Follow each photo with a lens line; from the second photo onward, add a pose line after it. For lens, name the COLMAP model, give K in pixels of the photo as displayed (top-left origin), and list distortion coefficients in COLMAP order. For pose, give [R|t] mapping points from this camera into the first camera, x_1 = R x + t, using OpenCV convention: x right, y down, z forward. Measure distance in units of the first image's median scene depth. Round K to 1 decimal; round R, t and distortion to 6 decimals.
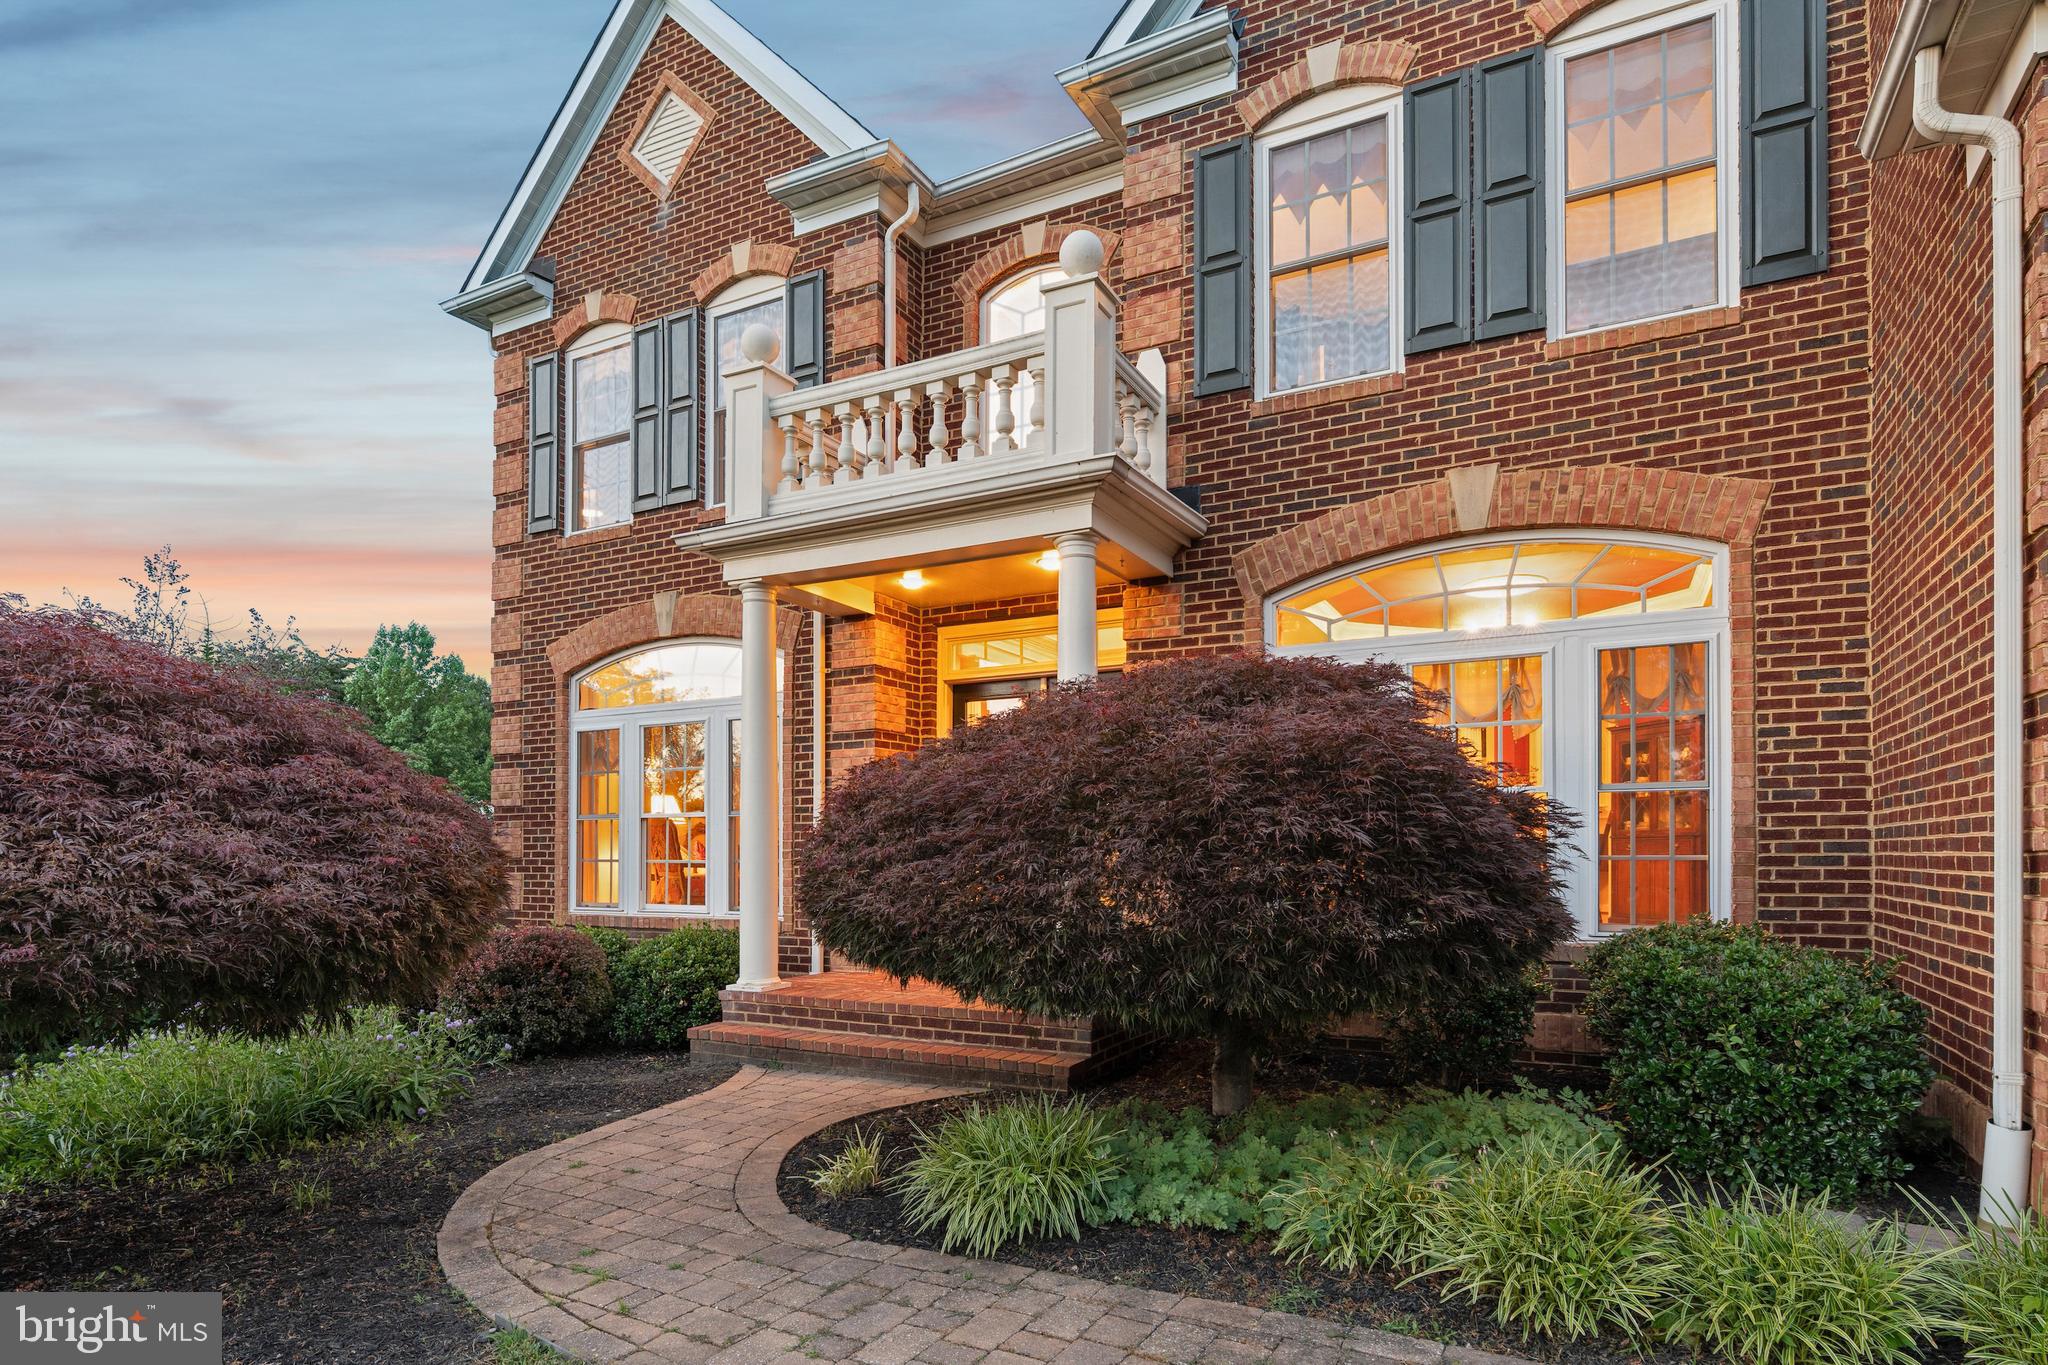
lens RADIAL K [[1121.0, 0, 995.6], [0, 1121.0, 843.4], [0, 0, 1]] dist [-0.000090, -0.000503]
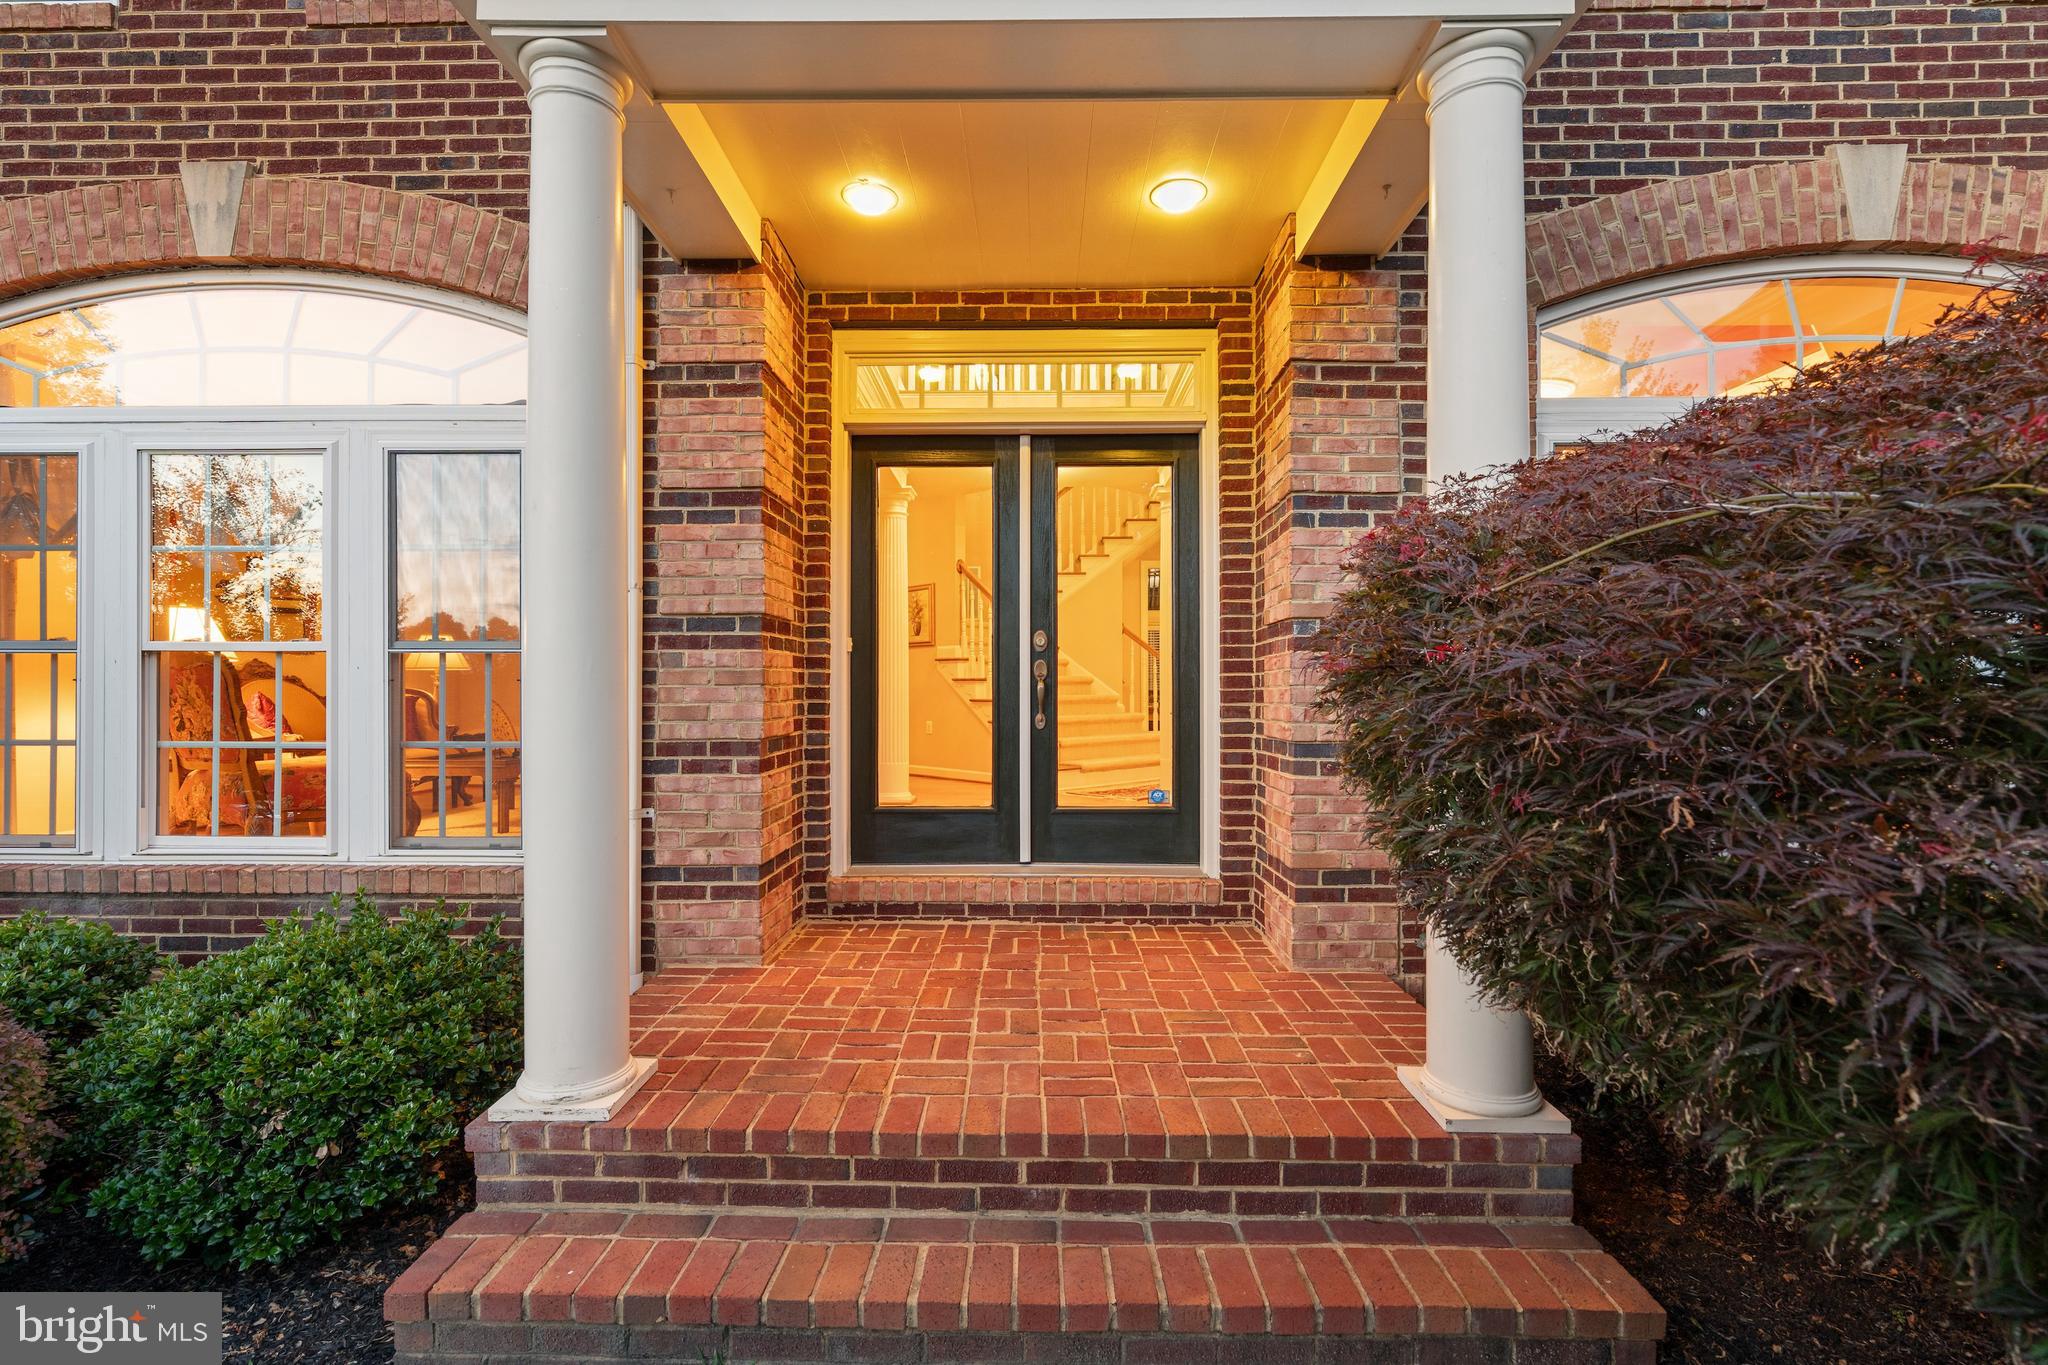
lens RADIAL K [[936.9, 0, 1024.4], [0, 936.9, 691.7], [0, 0, 1]] dist [-0.007293, 0.002019]
pose [[0.885234, 0.001614, 0.465144, -0.218584], [-0.007094, 0.999925, 0.010032, -0.015759], [-0.465093, -0.012181, 0.885178, 0.619280]]
